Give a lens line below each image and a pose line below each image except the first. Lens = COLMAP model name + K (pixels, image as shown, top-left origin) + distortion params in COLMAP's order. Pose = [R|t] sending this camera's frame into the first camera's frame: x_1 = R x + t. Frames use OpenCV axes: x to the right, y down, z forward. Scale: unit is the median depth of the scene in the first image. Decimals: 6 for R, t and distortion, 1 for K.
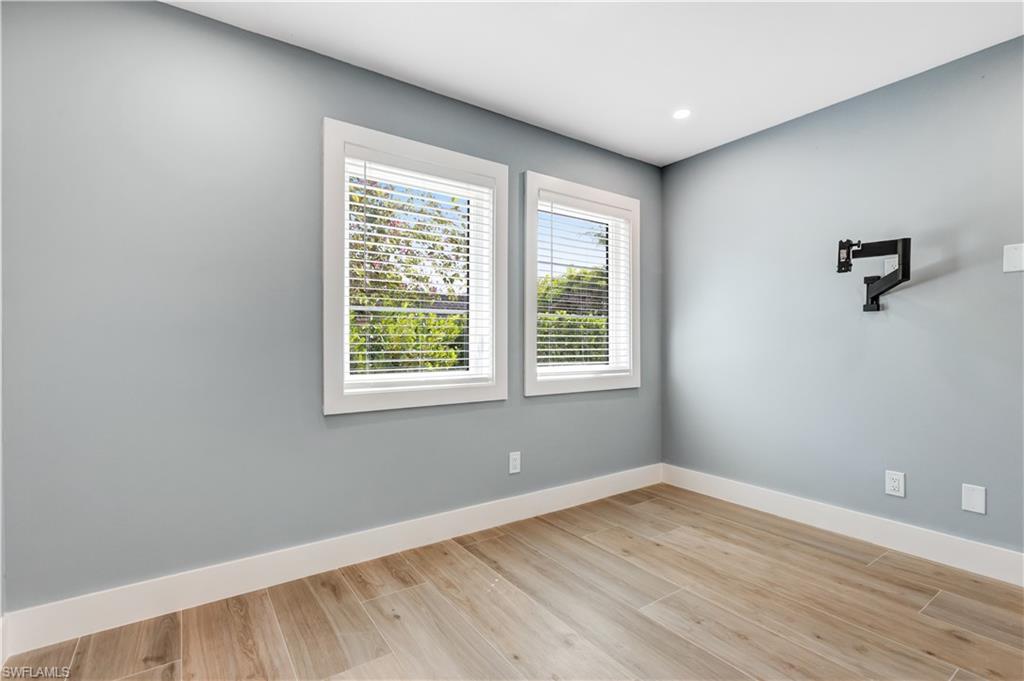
lens RADIAL K [[482.4, 0, 516.0], [0, 482.4, 342.3], [0, 0, 1]] dist [0.003610, 0.000774]
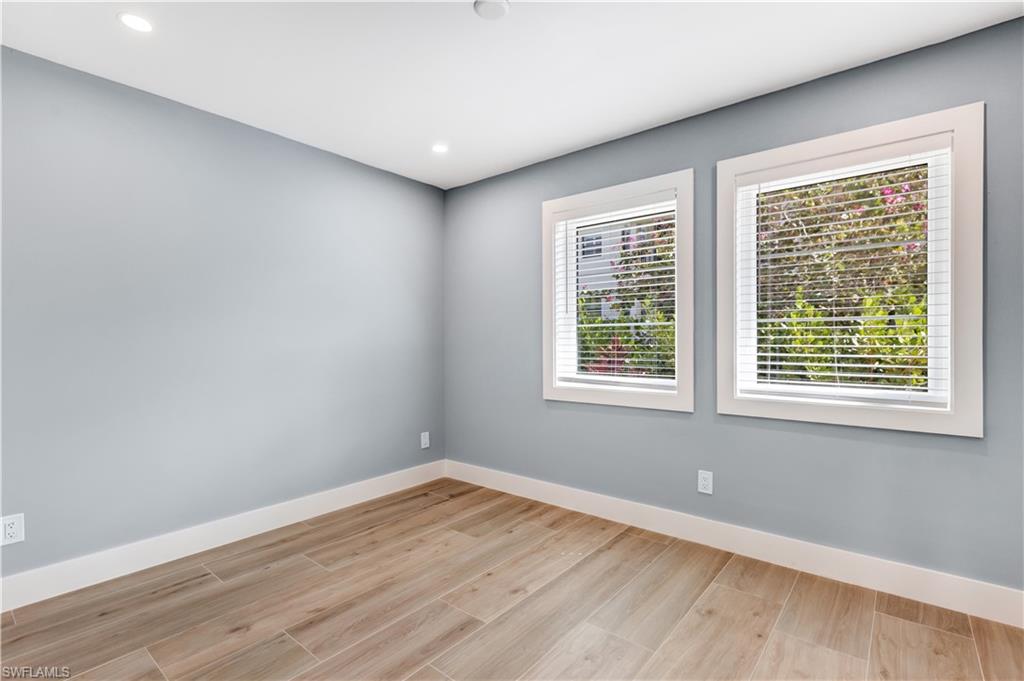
lens RADIAL K [[476.8, 0, 524.2], [0, 476.8, 347.1], [0, 0, 1]] dist [0.001289, 0.000416]
pose [[0.271287, 0.008075, -0.962465, 0.923695], [-0.002816, 0.999967, 0.007596, -0.019867], [0.962494, 0.000649, 0.271301, 0.485317]]
